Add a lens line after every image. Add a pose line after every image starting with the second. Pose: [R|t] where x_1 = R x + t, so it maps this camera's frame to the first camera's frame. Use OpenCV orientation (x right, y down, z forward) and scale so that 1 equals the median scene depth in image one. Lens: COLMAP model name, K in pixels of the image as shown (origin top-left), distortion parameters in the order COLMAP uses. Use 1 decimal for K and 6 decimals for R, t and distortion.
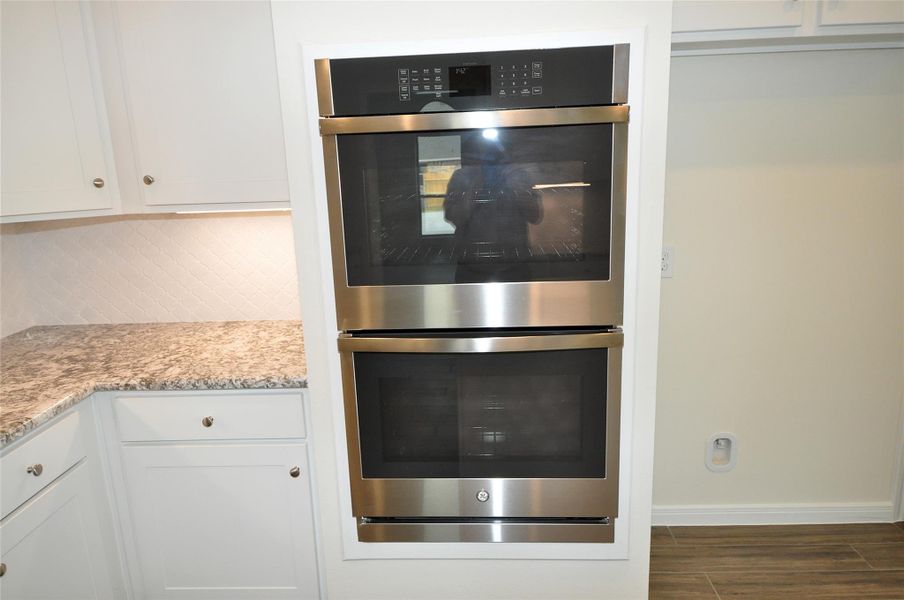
lens RADIAL K [[590.0, 0, 452.0], [0, 590.0, 300.0], [0, 0, 1]] dist [0.000465, -0.000826]
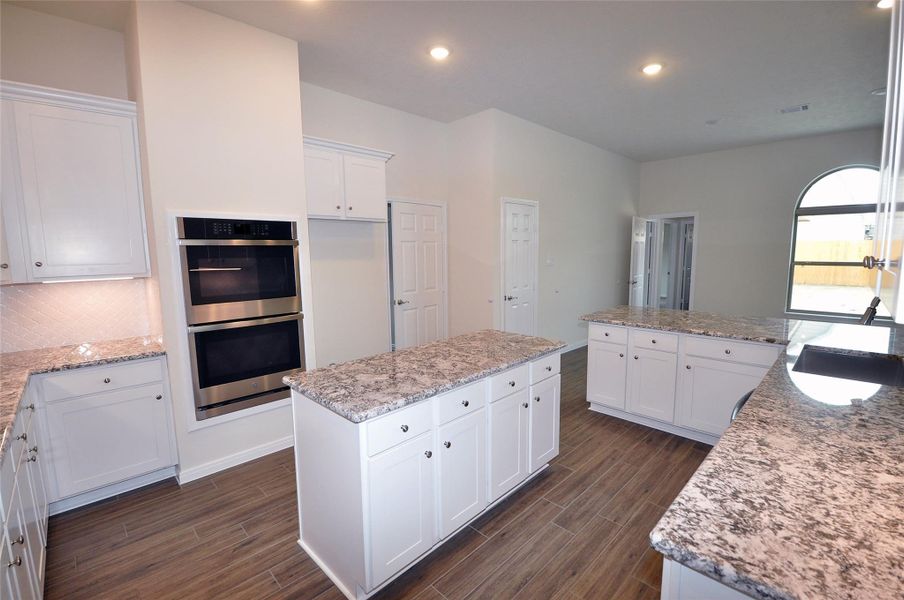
lens RADIAL K [[395.8, 0, 452.0], [0, 395.8, 300.0], [0, 0, 1]] dist [0.002693, -0.013691]
pose [[0.690691, -0.064542, 0.720264, -0.567255], [0.149999, 0.987134, -0.055384, 0.191056], [-0.707422, 0.146293, 0.691486, -0.840207]]
